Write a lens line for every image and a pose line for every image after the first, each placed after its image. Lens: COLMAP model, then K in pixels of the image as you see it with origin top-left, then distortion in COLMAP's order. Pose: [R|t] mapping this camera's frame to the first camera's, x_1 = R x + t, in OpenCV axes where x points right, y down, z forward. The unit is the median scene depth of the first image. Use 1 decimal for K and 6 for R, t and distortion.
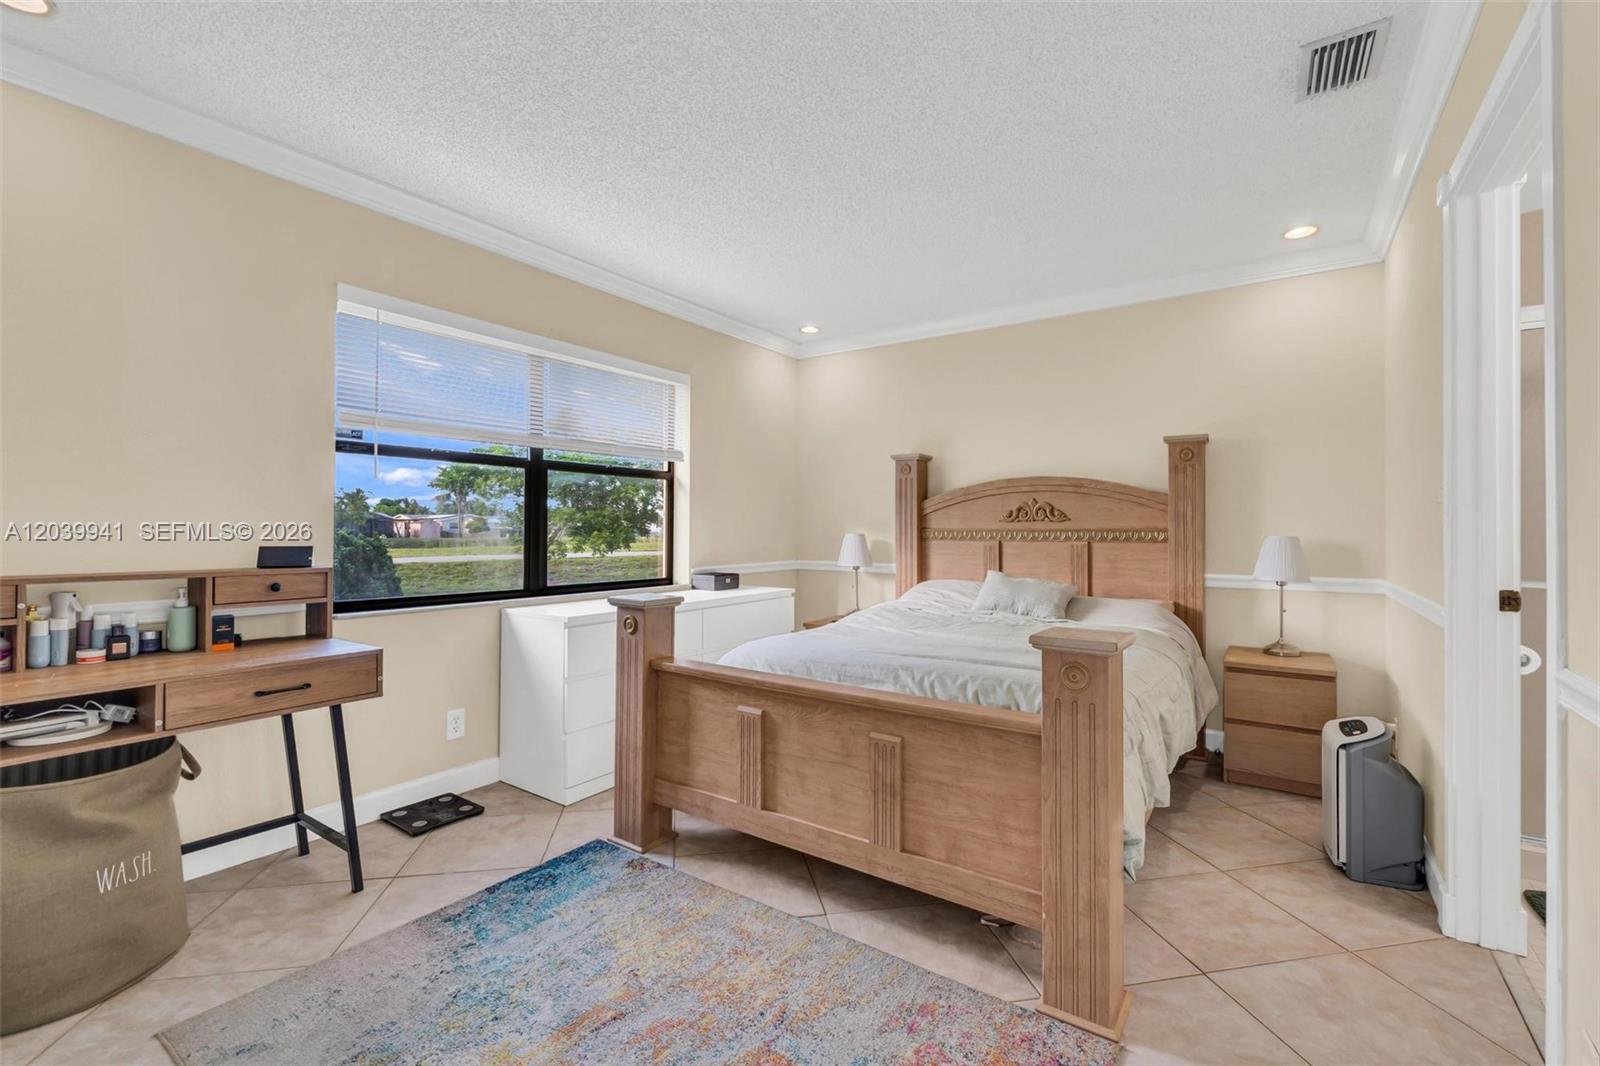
lens RADIAL K [[676.5, 0, 801.3], [0, 676.5, 534.1], [0, 0, 1]] dist [-0.003571, -0.000722]
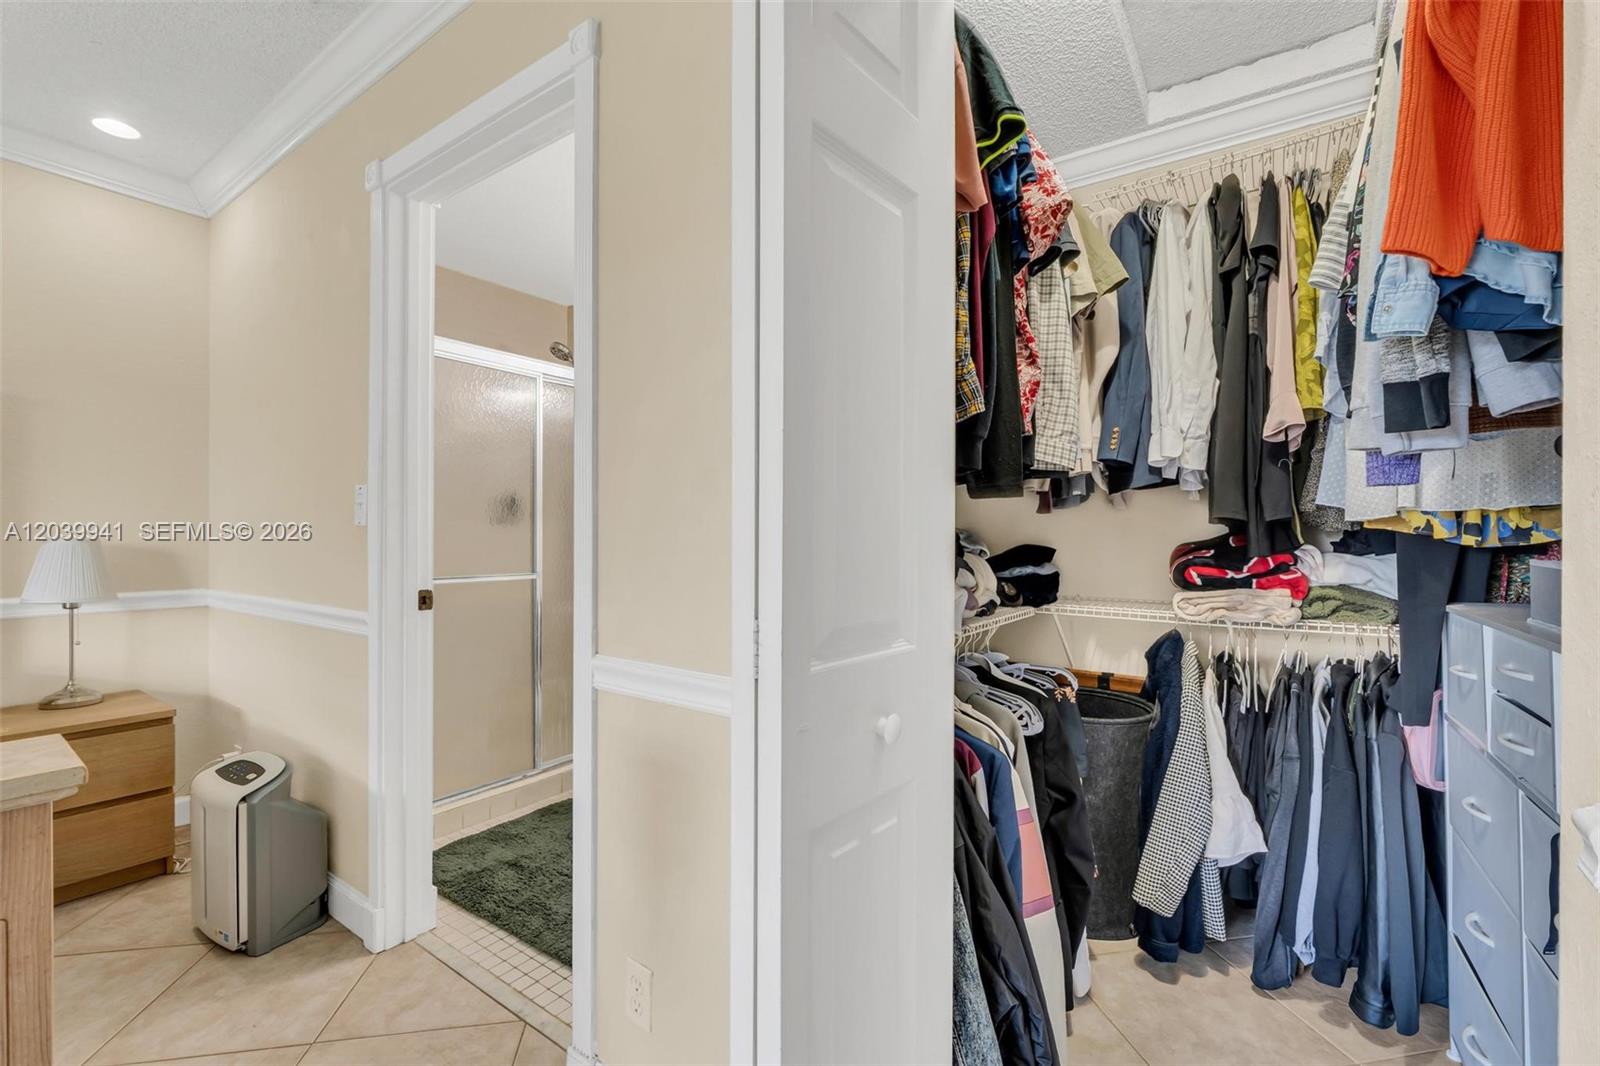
lens RADIAL K [[676.5, 0, 800.3], [0, 676.5, 539.0], [0, 0, 1]] dist [-0.003571, -0.000722]
pose [[-0.006958, -0.005642, 0.999960, -0.008028], [-0.000235, 0.999984, 0.005640, -0.001877], [-0.999976, -0.000196, -0.006959, 0.329743]]
